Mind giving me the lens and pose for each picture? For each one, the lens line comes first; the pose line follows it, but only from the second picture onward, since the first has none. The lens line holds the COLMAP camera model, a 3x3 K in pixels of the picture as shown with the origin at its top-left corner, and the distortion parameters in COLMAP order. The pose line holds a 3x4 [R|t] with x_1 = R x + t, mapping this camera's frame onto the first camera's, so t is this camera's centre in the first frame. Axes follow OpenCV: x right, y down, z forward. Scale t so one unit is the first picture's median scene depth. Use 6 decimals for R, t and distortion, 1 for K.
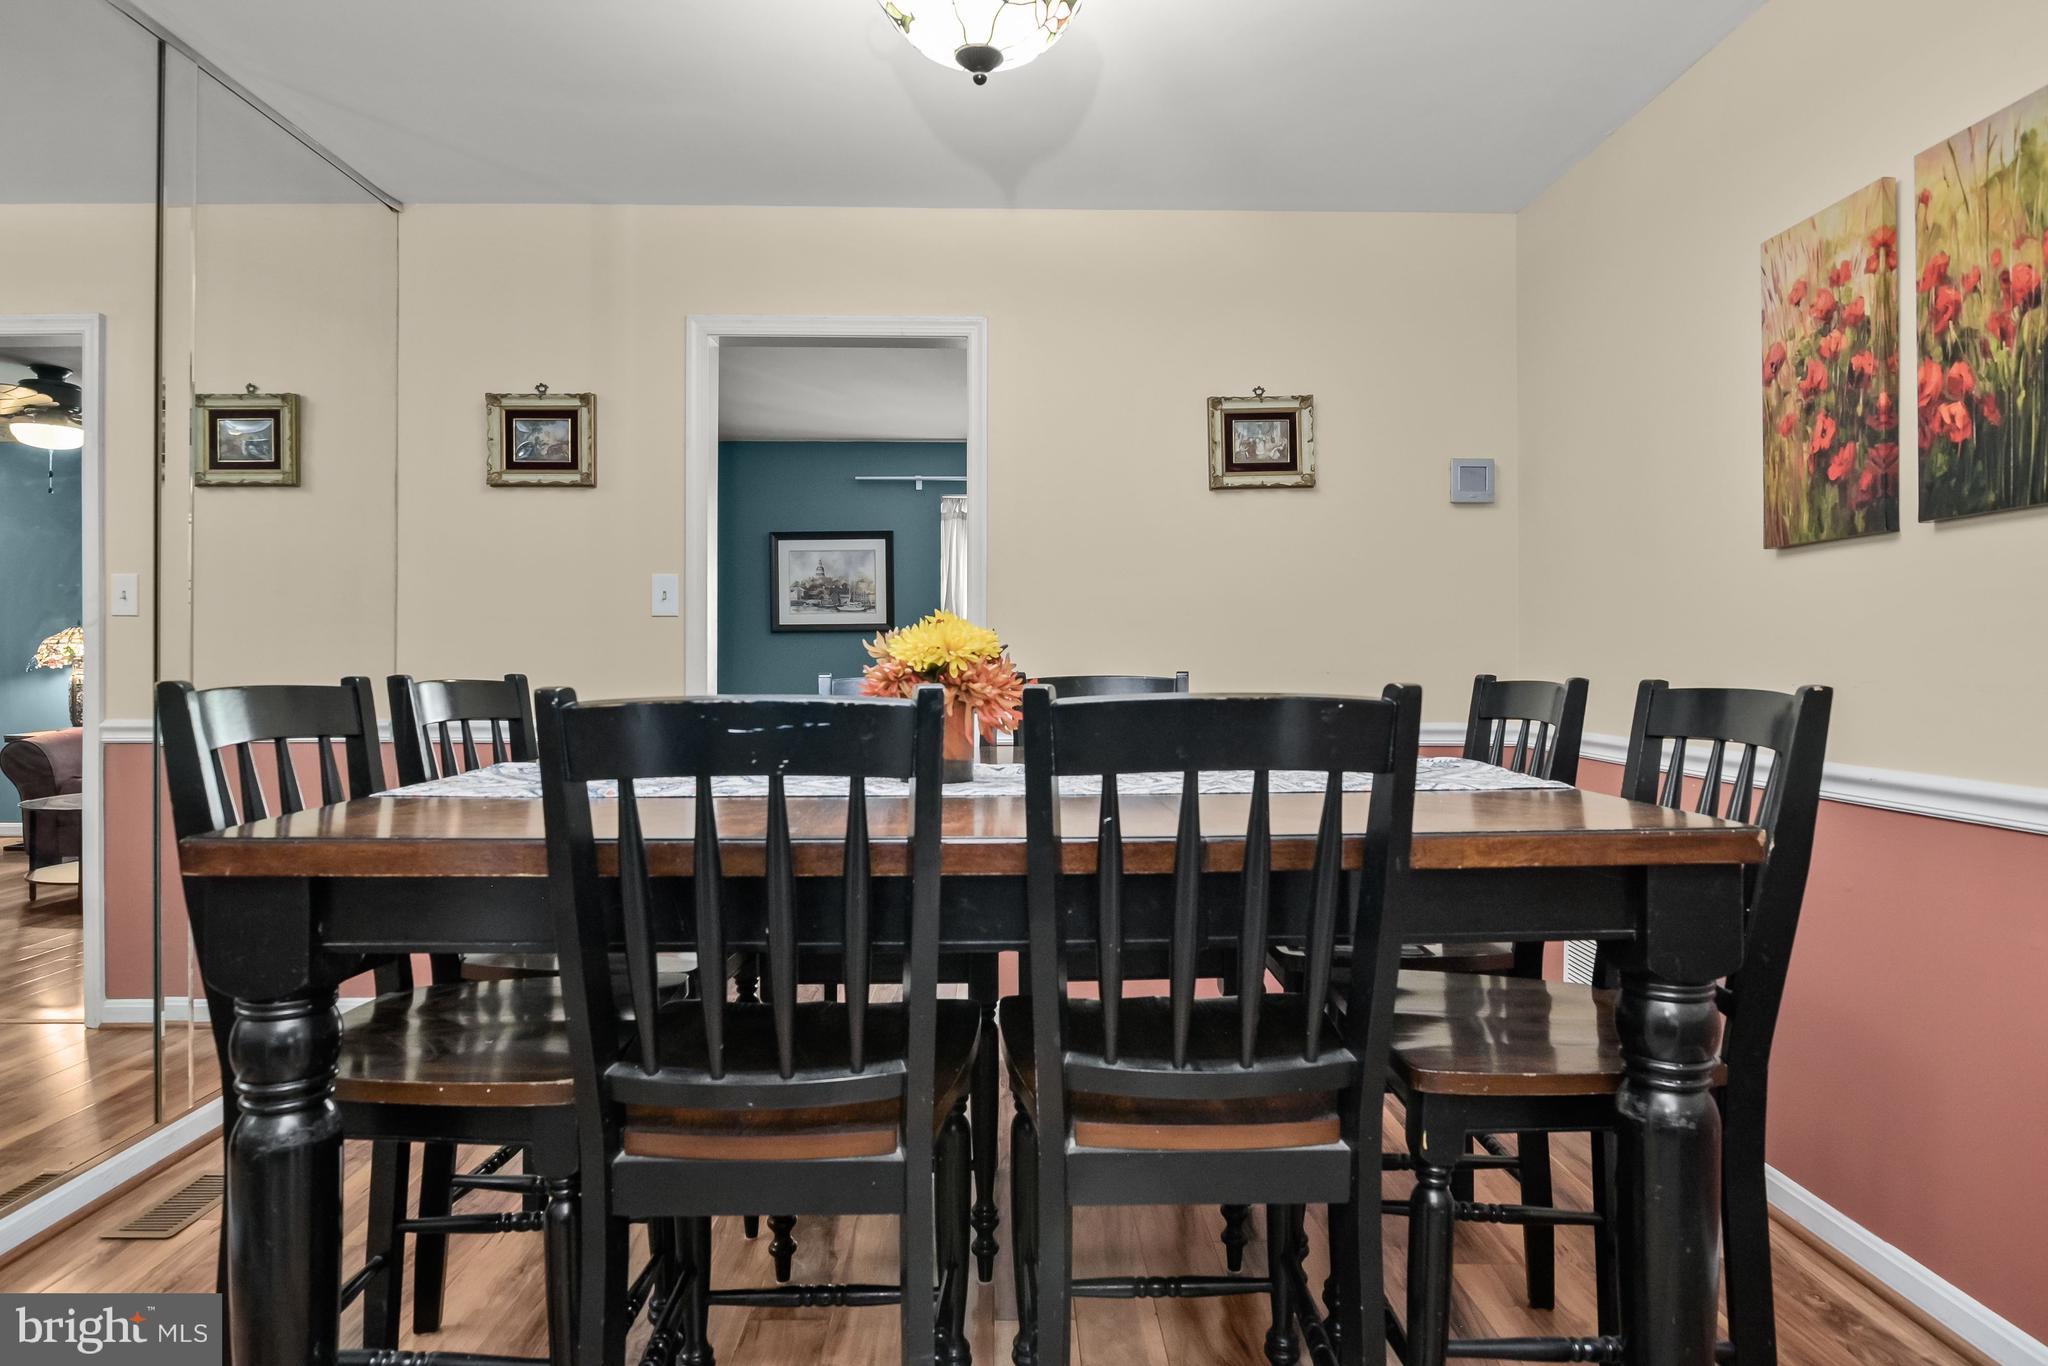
lens RADIAL K [[1102.4, 0, 1020.9], [0, 1102.4, 668.6], [0, 0, 1]] dist [-0.014404, -0.000989]
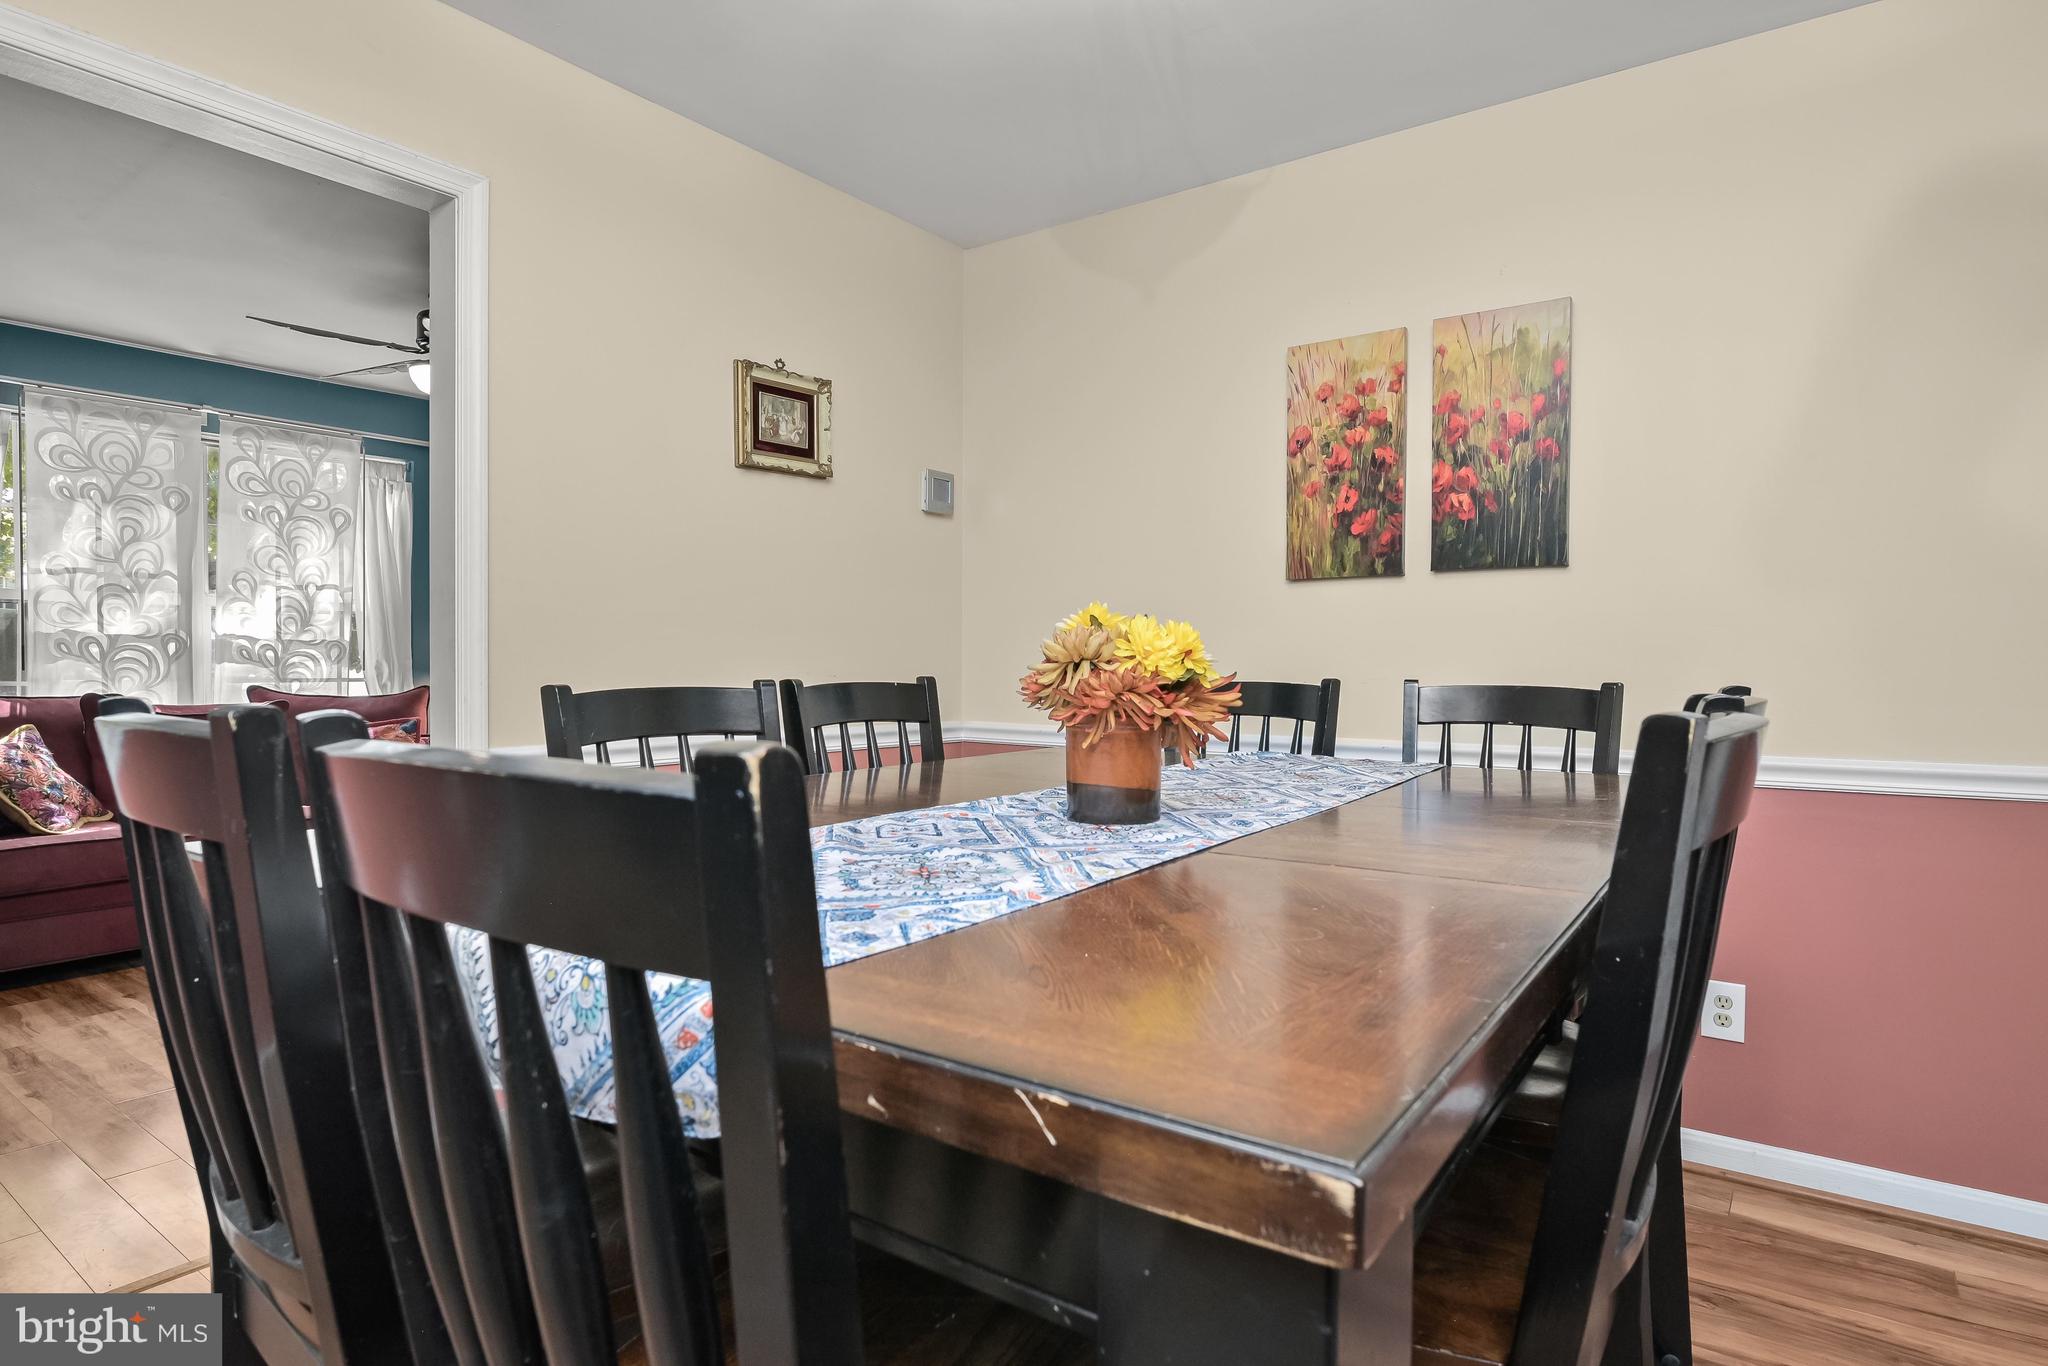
lens RADIAL K [[1102.4, 0, 1035.4], [0, 1102.4, 688.9], [0, 0, 1]] dist [-0.014404, -0.000989]
pose [[0.599659, -0.021584, 0.799964, -0.618544], [0.006965, 0.999739, 0.021752, -0.009685], [-0.800225, -0.007472, 0.599653, 0.481907]]
